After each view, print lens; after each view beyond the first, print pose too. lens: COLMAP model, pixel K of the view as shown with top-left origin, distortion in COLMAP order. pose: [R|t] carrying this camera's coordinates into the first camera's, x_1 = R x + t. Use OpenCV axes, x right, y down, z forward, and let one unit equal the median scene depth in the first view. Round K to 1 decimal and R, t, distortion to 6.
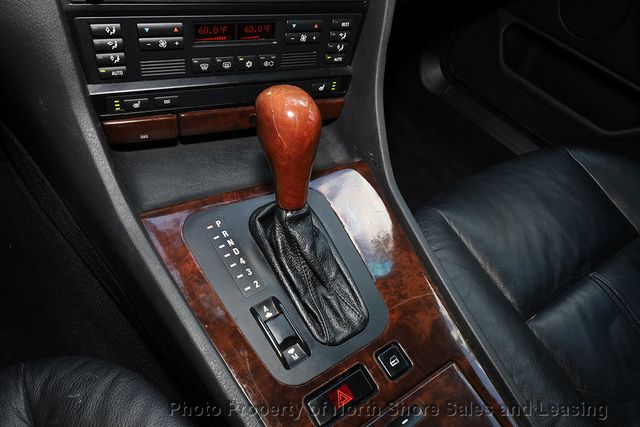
lens RADIAL K [[454.1, 0, 321.7], [0, 454.1, 212.0], [0, 0, 1]] dist [0.021890, -0.016424]
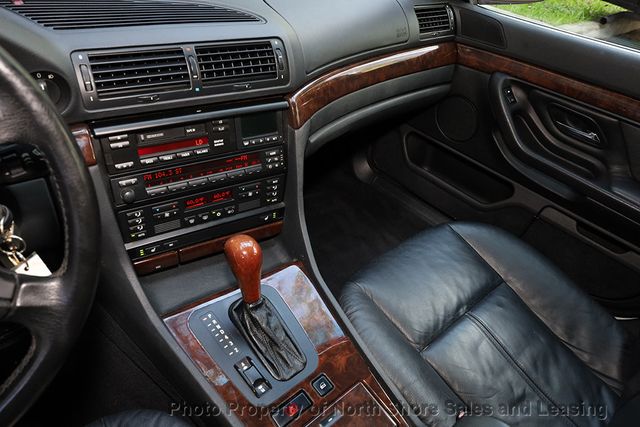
lens RADIAL K [[454.1, 0, 320.0], [0, 454.1, 215.1], [0, 0, 1]] dist [0.021890, -0.016424]
pose [[0.991294, -0.125161, 0.040867, 0.143545], [0.129329, 0.983818, -0.124005, -0.076385], [-0.024685, 0.128210, 0.991440, -0.673390]]
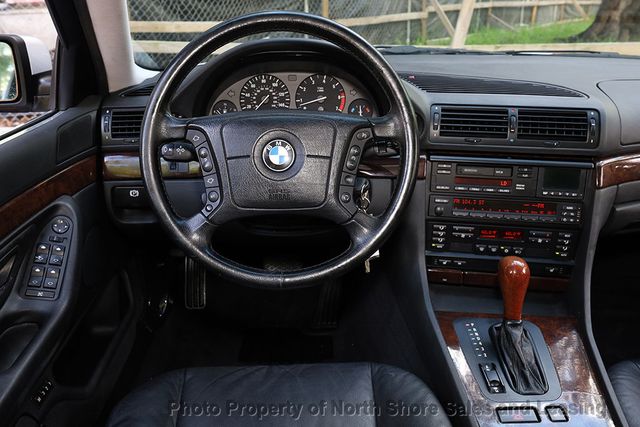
lens RADIAL K [[538.5, 0, 318.4], [0, 538.5, 211.5], [0, 0, 1]] dist [0.006938, -0.008858]
pose [[0.818686, 0.051578, -0.571921, 0.495844], [-0.296149, 0.891217, -0.343553, 0.553571], [0.491985, 0.450636, 0.744901, -1.171956]]
